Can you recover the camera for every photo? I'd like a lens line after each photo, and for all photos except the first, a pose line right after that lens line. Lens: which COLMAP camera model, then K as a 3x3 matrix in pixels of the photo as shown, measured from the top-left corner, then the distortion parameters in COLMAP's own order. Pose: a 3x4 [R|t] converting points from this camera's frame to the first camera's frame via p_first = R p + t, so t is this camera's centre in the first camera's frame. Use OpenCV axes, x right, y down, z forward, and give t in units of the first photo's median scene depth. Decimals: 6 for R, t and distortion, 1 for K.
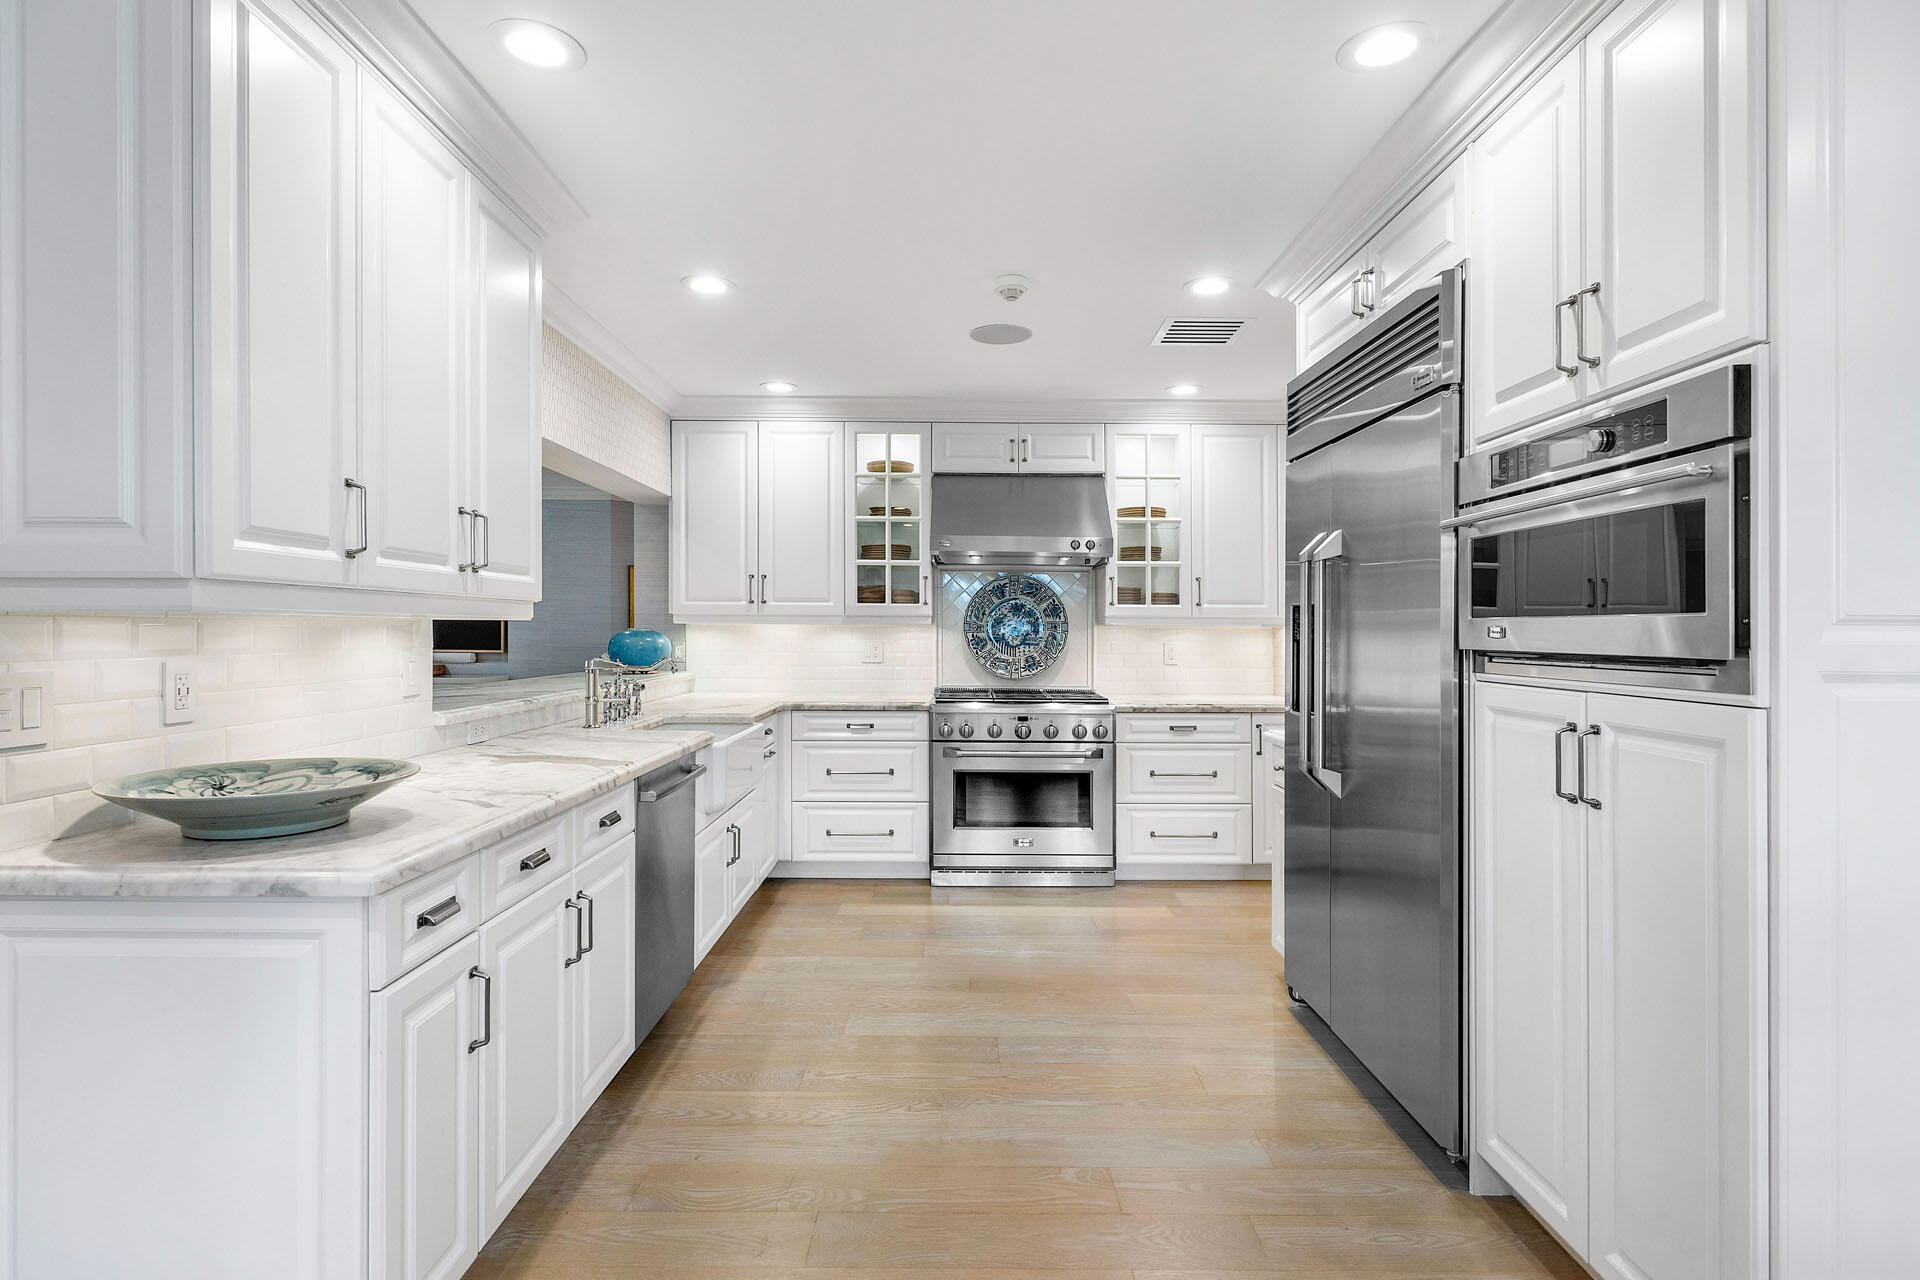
lens RADIAL K [[957.3, 0, 957.0], [0, 957.3, 639.6], [0, 0, 1]] dist [-0.002623, 0.001753]
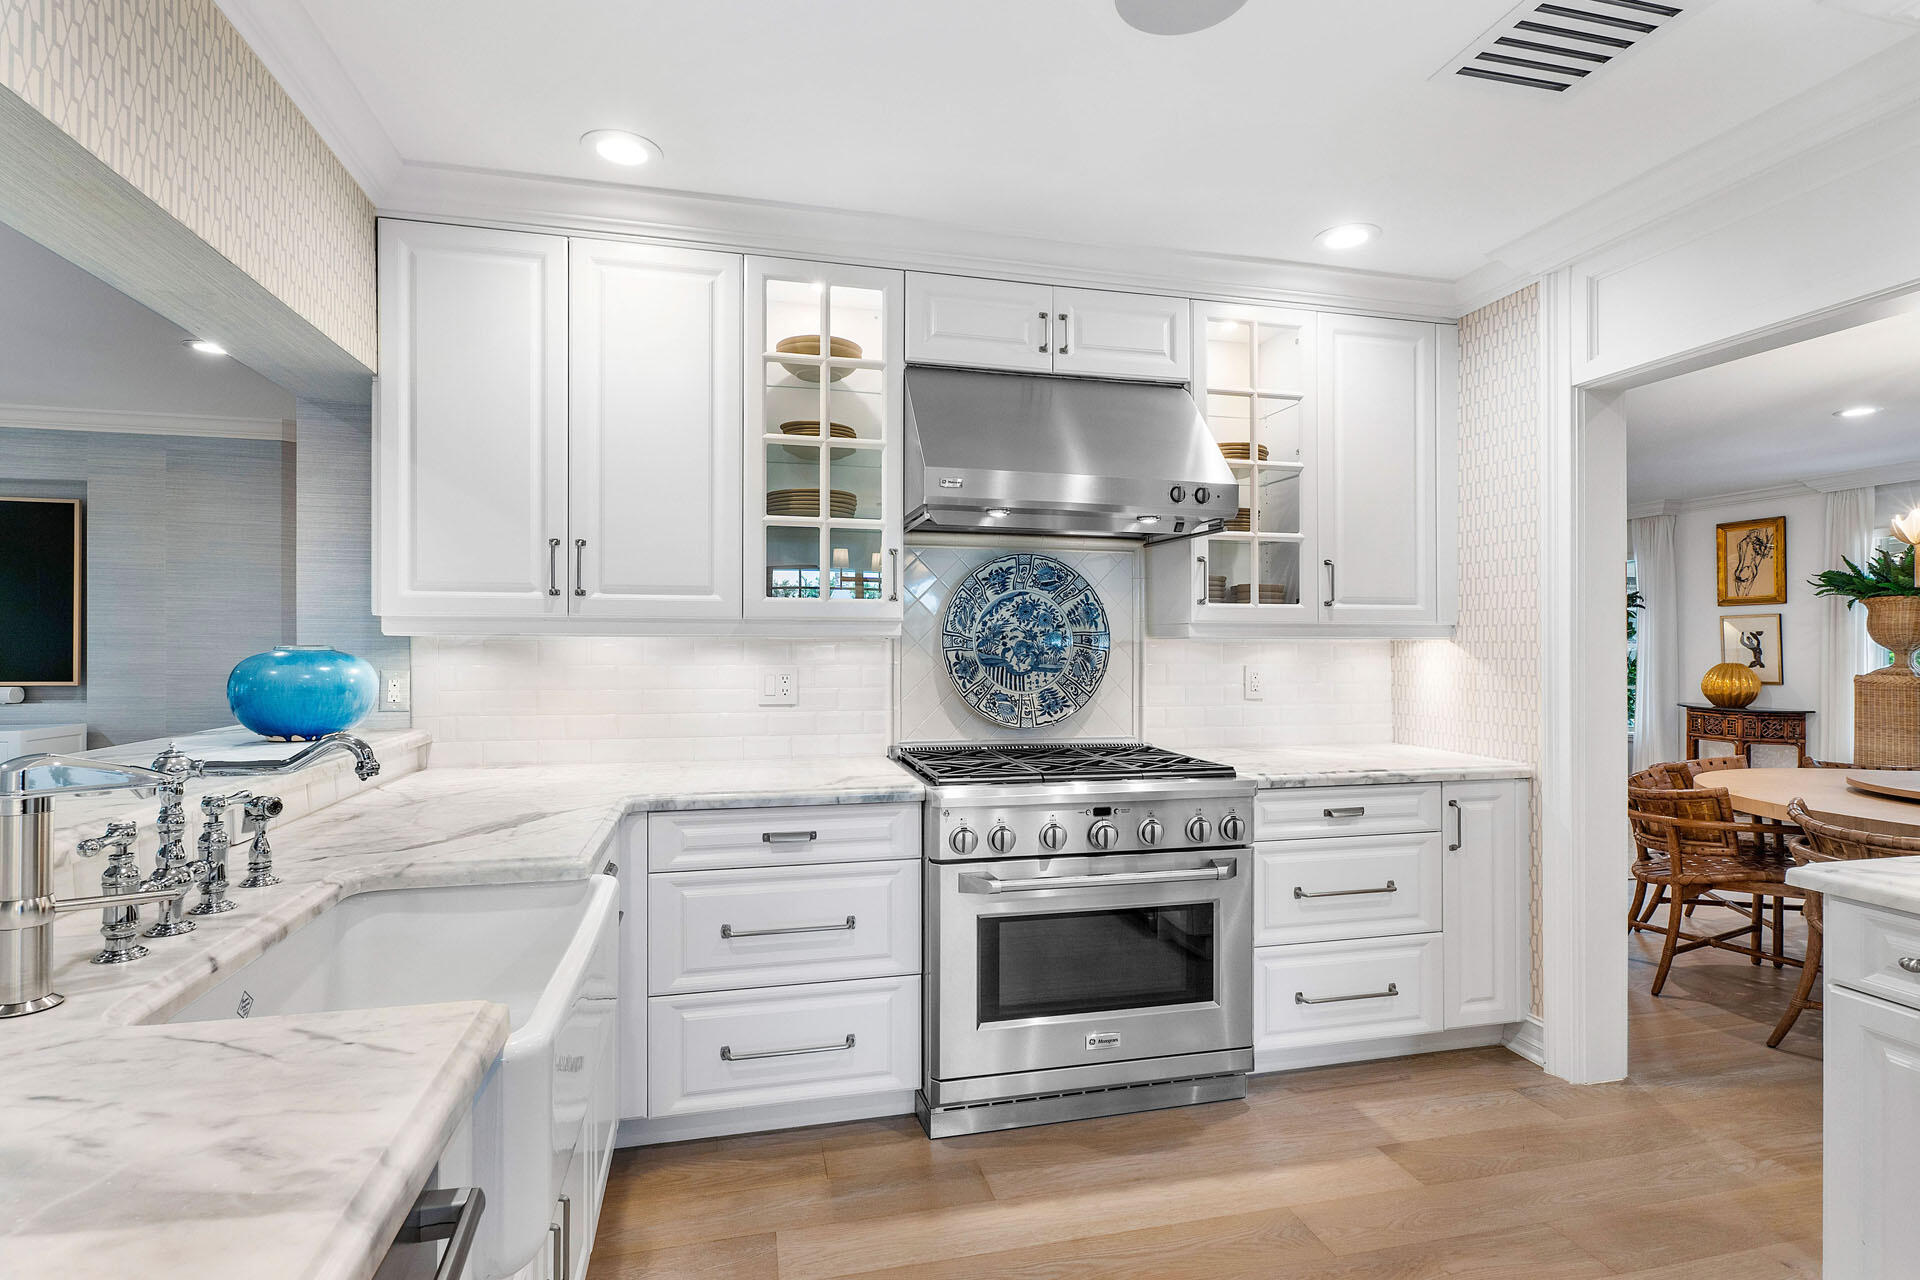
lens RADIAL K [[957.3, 0, 956.4], [0, 957.3, 634.1], [0, 0, 1]] dist [-0.002623, 0.001753]
pose [[0.970893, -0.001061, 0.239511, -0.129102], [0.005787, 0.999802, -0.019031, -0.006791], [-0.239444, 0.019863, 0.970707, 0.459926]]
